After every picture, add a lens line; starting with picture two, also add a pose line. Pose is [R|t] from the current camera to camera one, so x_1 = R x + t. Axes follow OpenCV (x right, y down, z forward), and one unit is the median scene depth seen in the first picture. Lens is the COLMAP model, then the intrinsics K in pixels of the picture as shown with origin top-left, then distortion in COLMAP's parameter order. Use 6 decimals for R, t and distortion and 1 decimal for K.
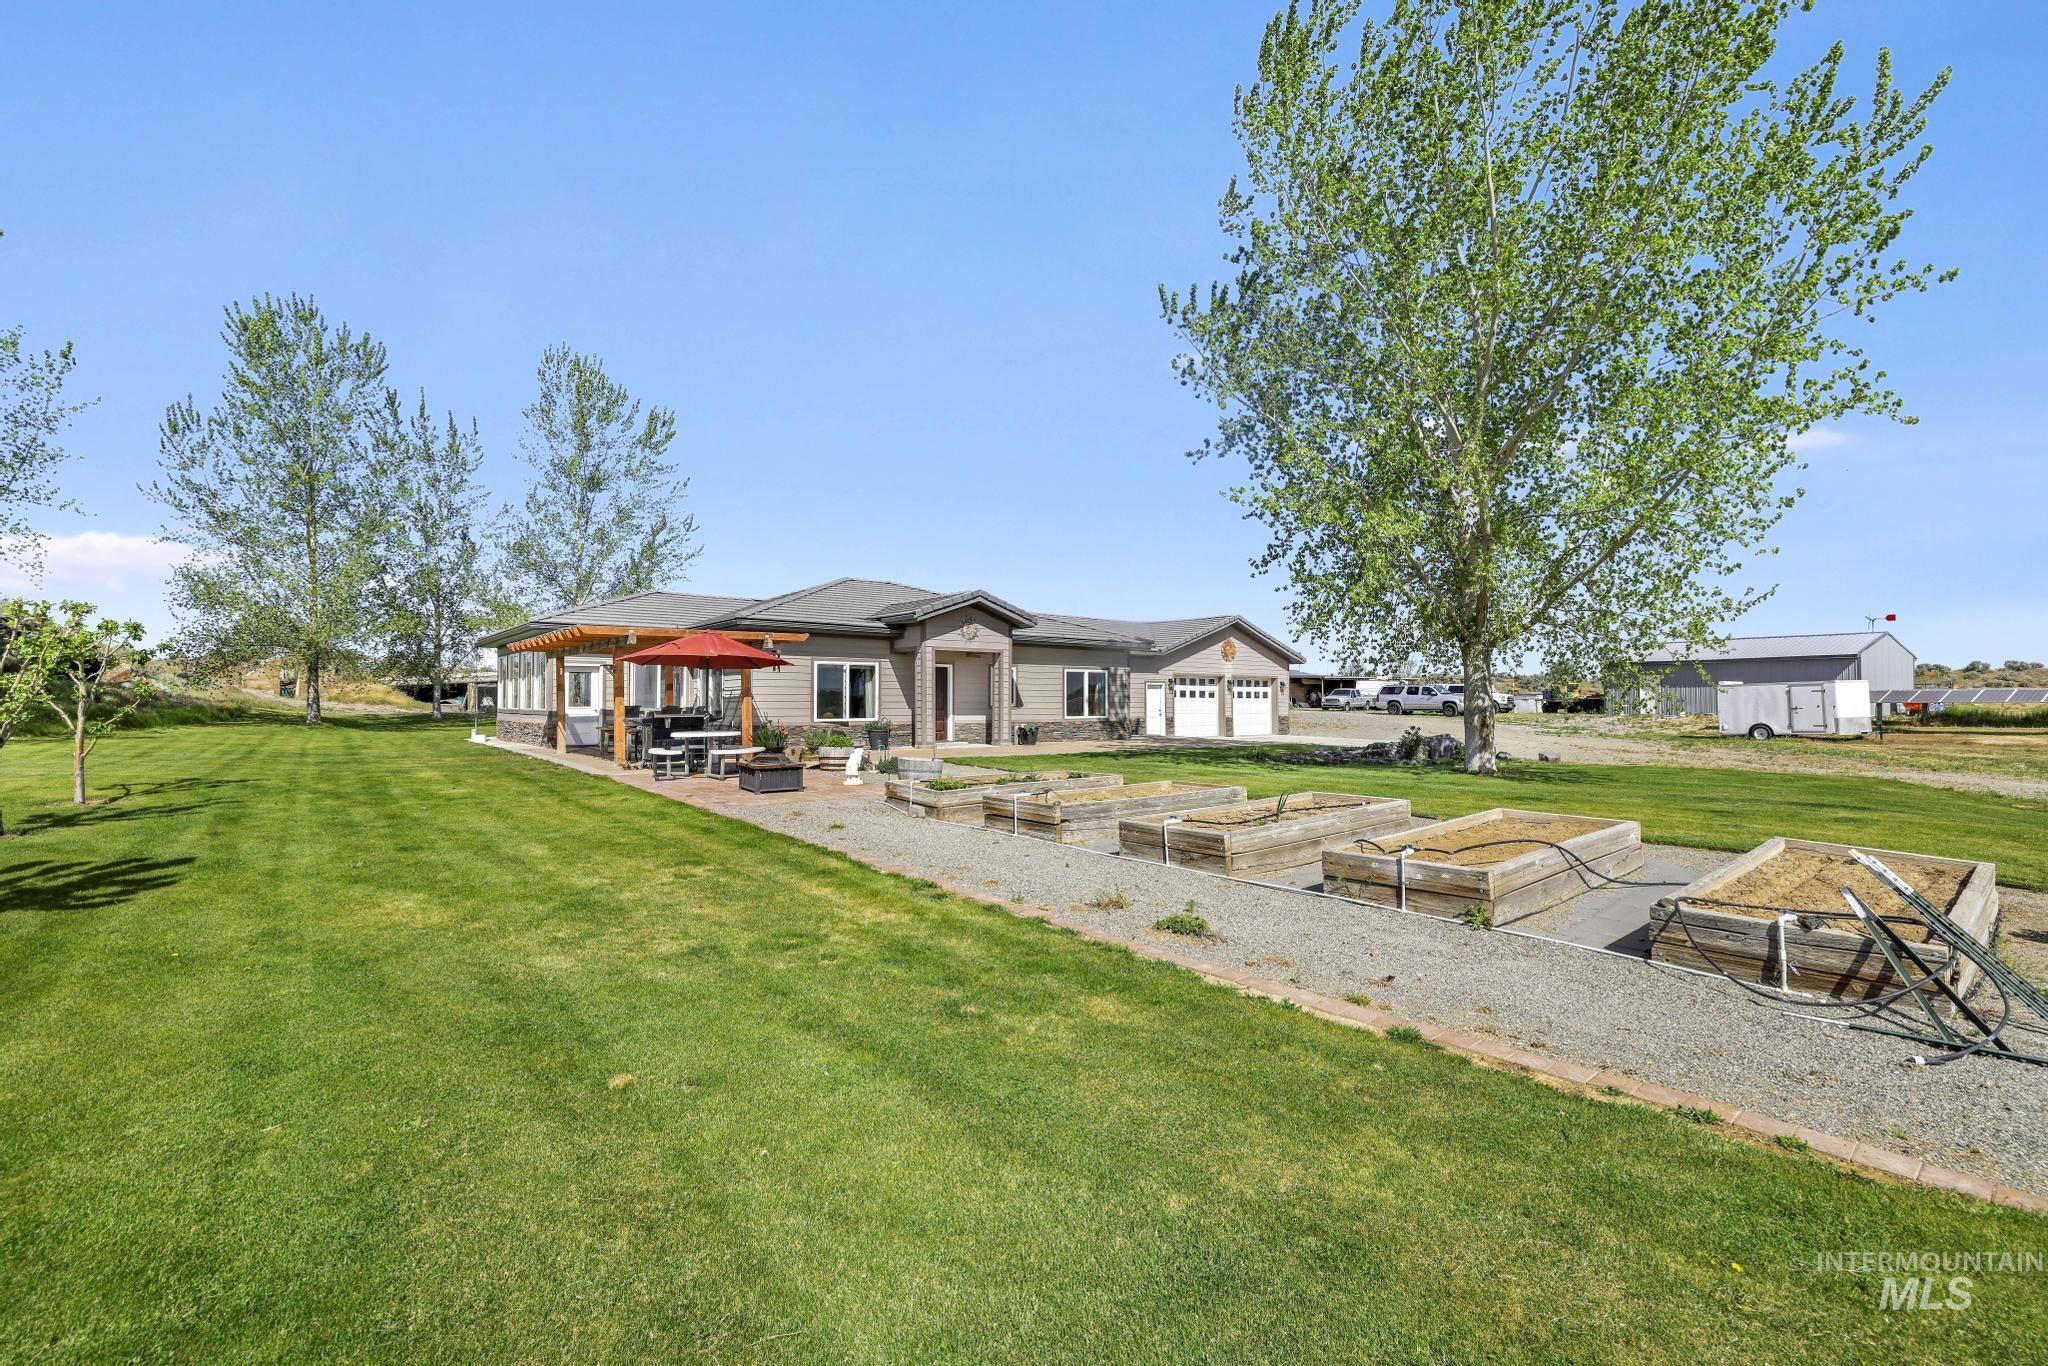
lens RADIAL K [[919.3, 0, 989.7], [0, 919.3, 713.0], [0, 0, 1]] dist [-0.045686, 0.016843]
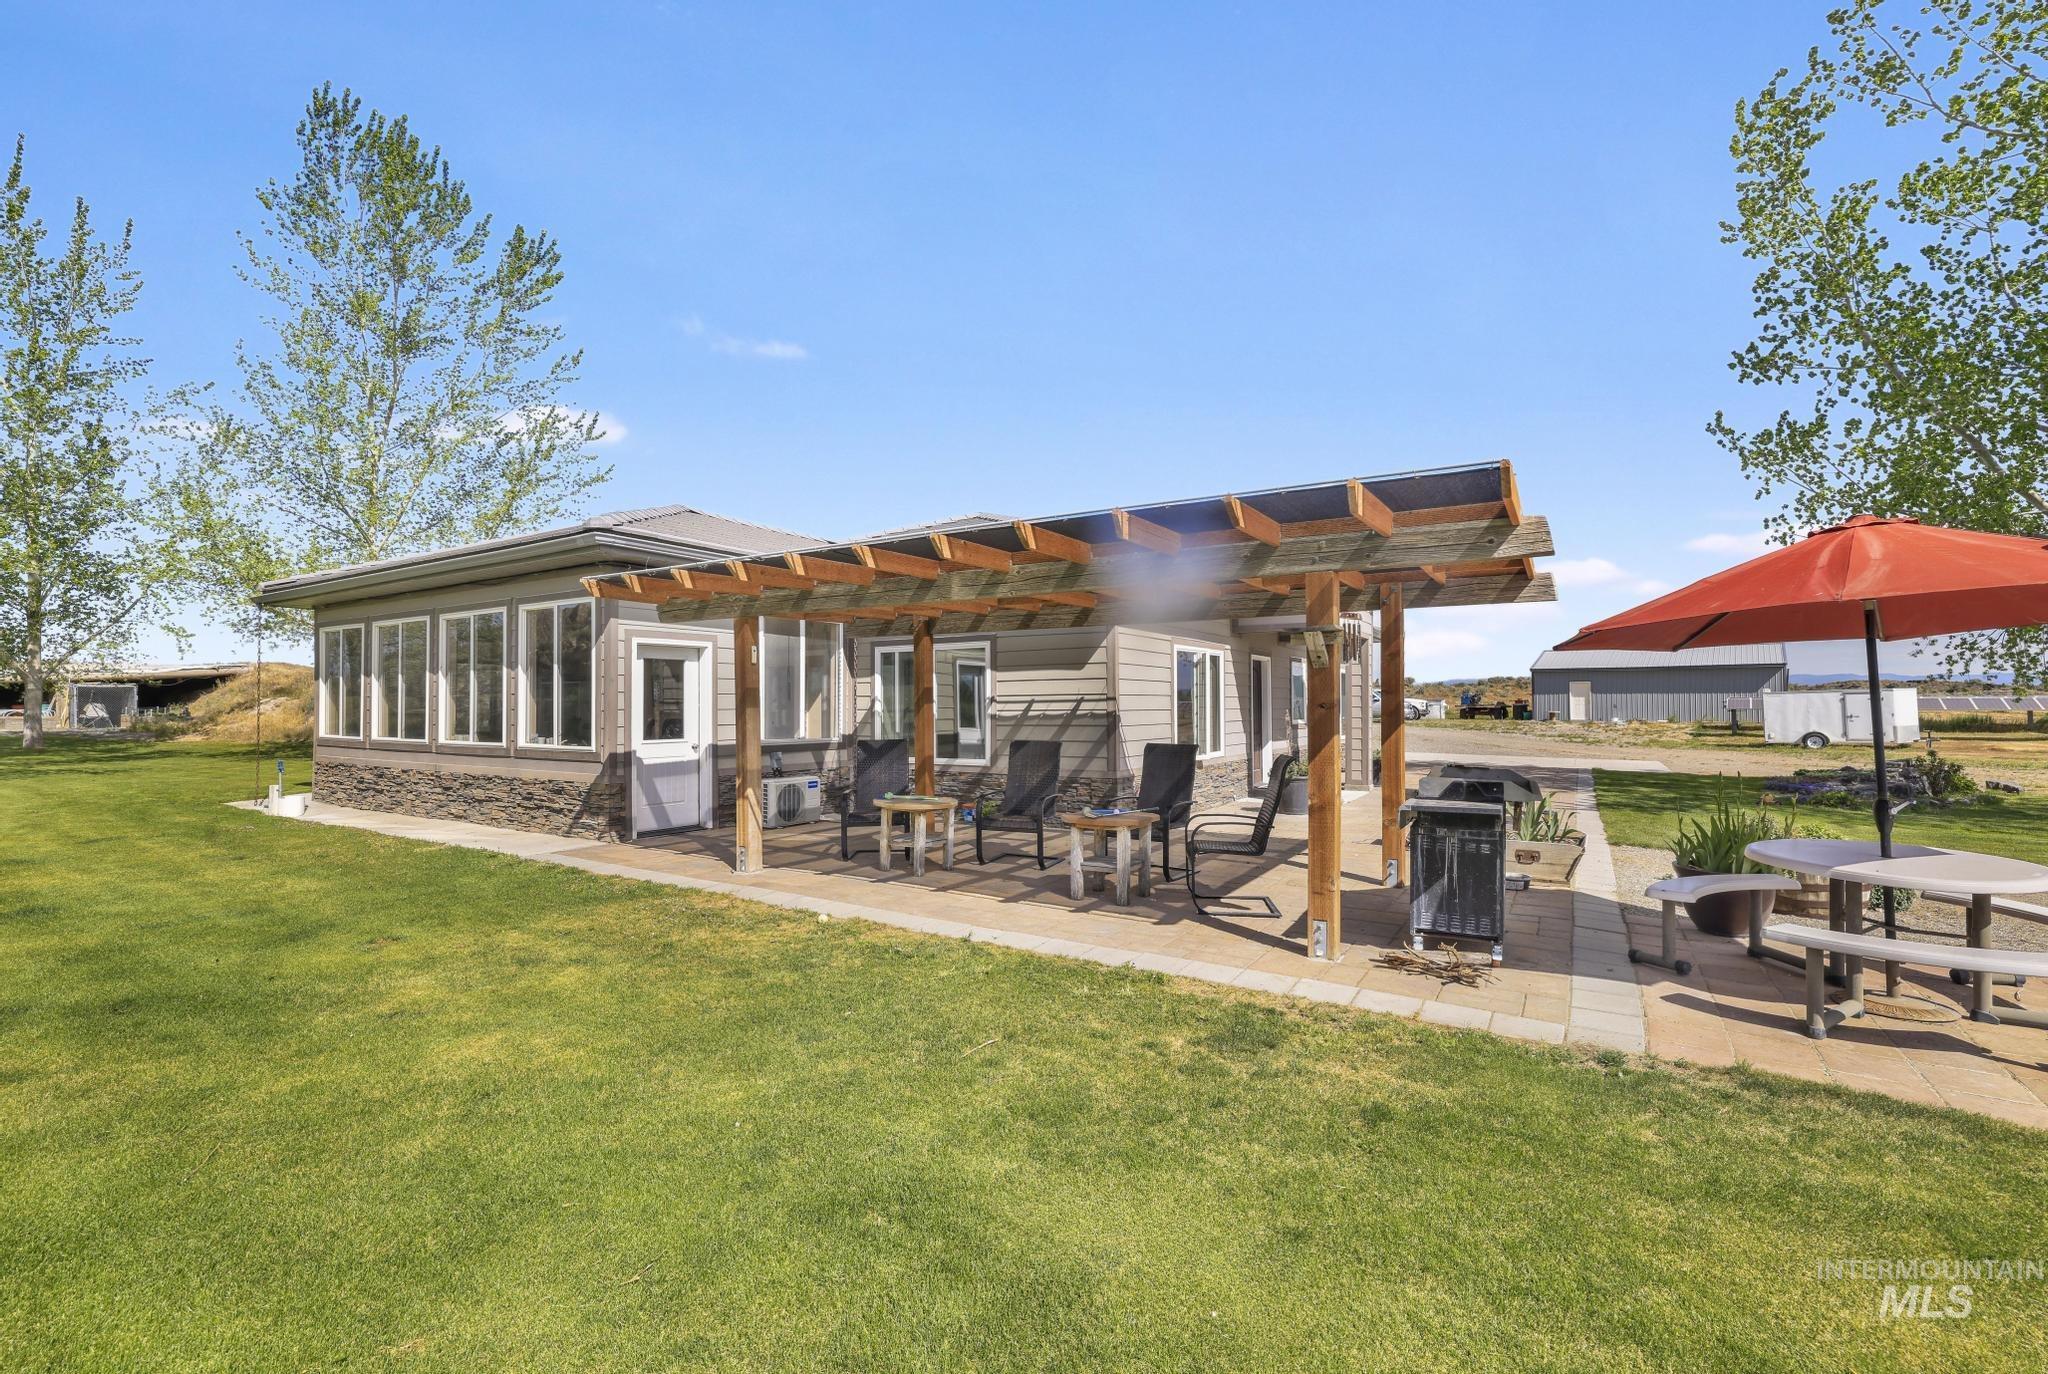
lens RADIAL K [[938.7, 0, 1028.5], [0, 938.7, 704.8], [0, 0, 1]] dist [-0.010796, -0.000368]
pose [[0.946494, -0.001060, 0.322719, -0.258181], [0.004709, 0.999934, -0.010527, -0.010821], [-0.322686, 0.011484, 0.946436, 0.314670]]
